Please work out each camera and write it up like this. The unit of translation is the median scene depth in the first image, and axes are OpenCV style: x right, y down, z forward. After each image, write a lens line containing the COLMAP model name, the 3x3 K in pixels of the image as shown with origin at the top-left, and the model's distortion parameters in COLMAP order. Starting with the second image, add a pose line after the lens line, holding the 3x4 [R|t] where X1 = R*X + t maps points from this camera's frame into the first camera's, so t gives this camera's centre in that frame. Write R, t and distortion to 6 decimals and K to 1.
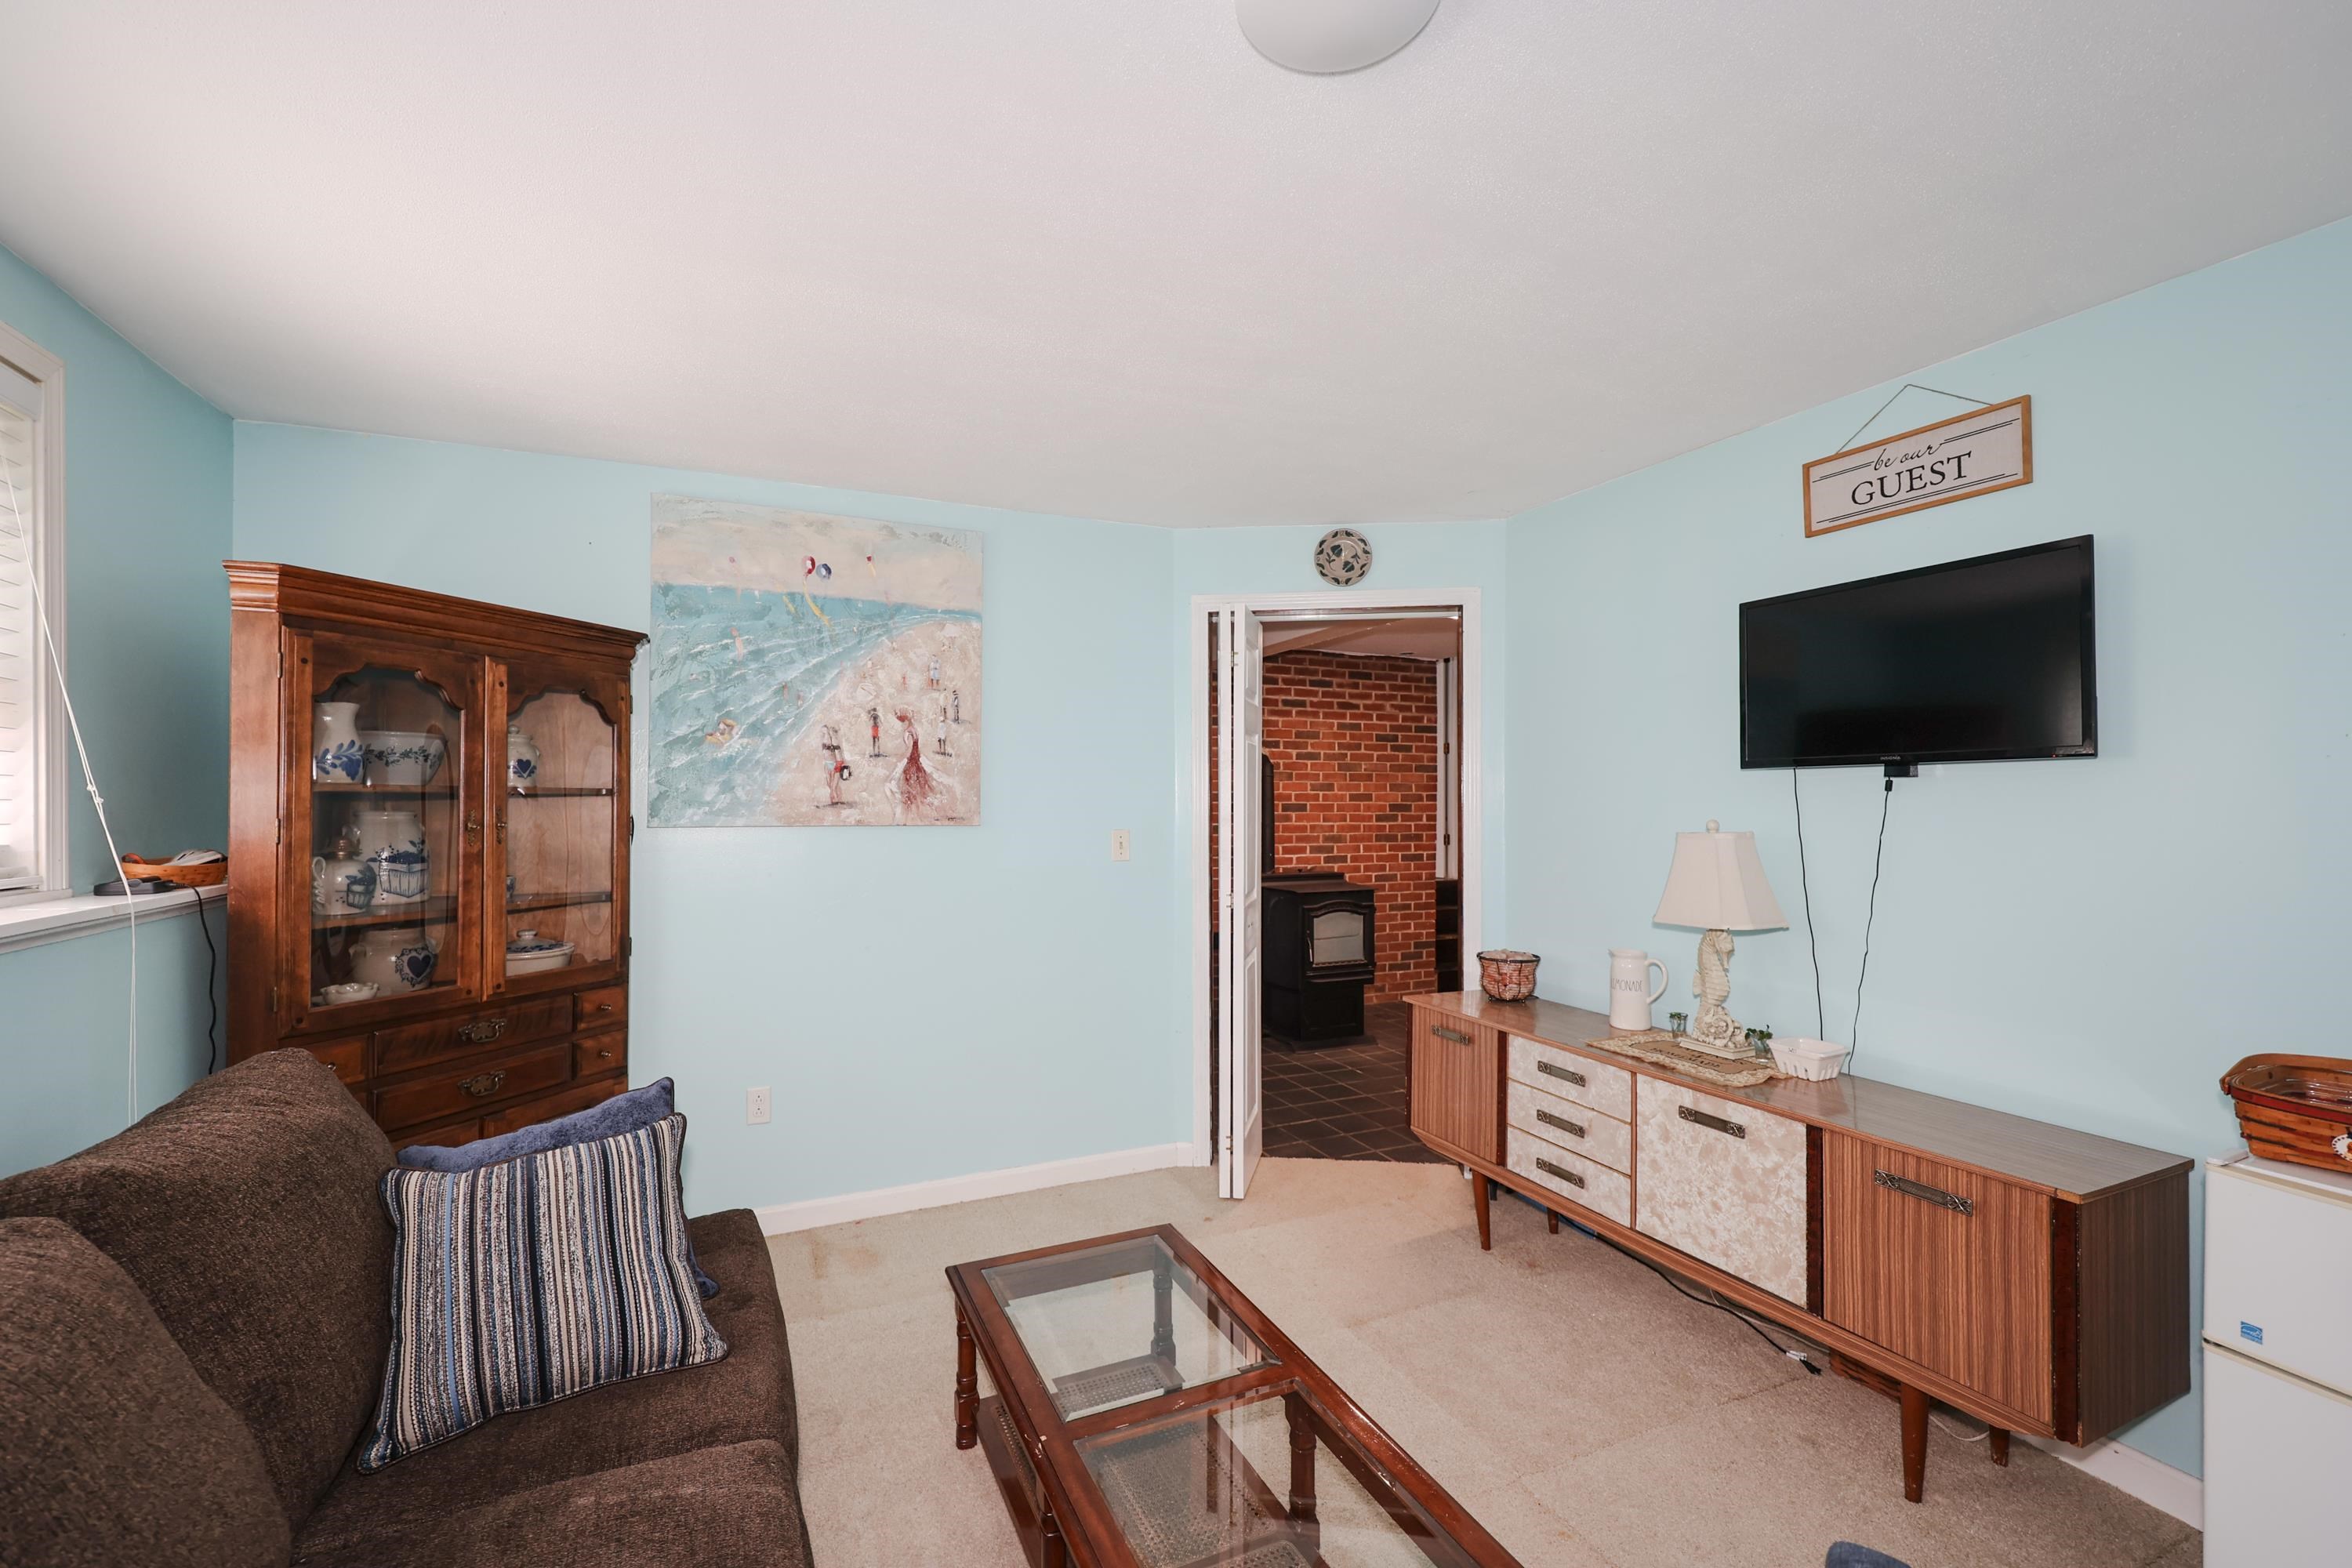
lens RADIAL K [[971.0, 0, 1176.0], [0, 971.0, 784.0], [0, 0, 1]] dist [-0.000278, -0.004265]
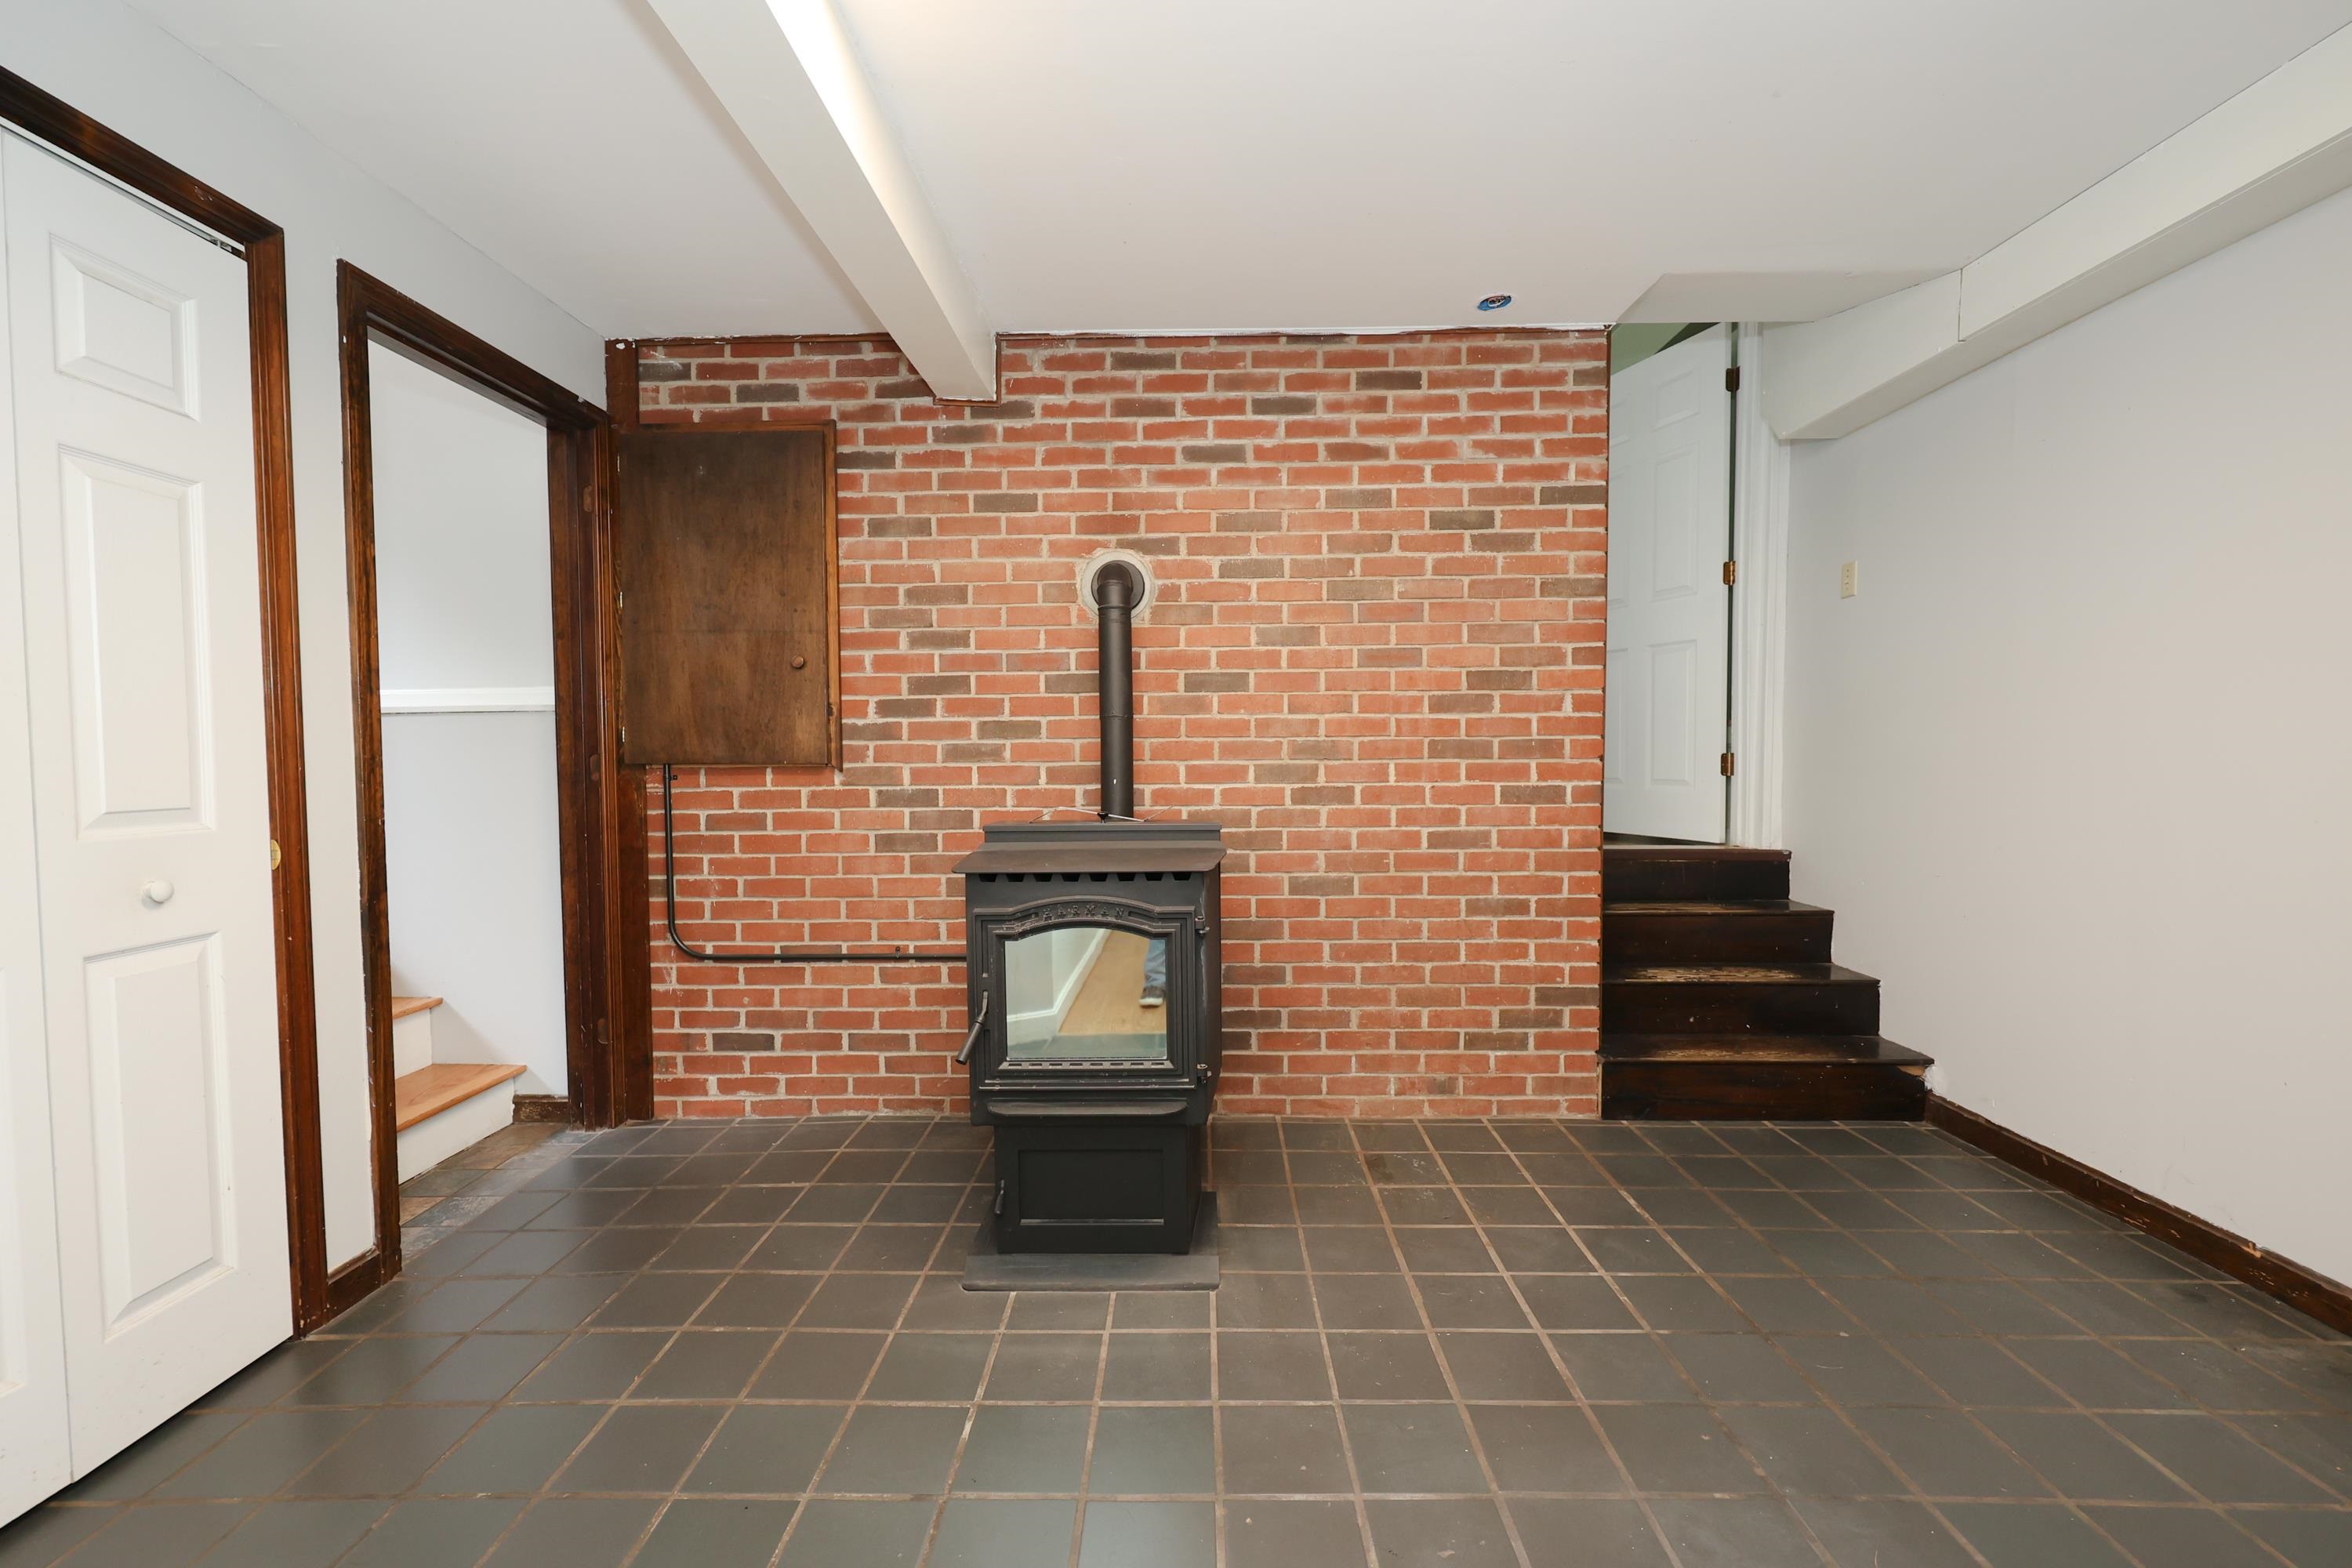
lens RADIAL K [[971.0, 0, 1176.0], [0, 971.0, 784.0], [0, 0, 1]] dist [-0.000278, -0.004265]
pose [[0.901578, 0.003547, -0.432602, 0.294543], [0.017137, 0.998889, 0.043905, 0.050381], [0.432277, -0.046997, 0.900515, 0.554228]]
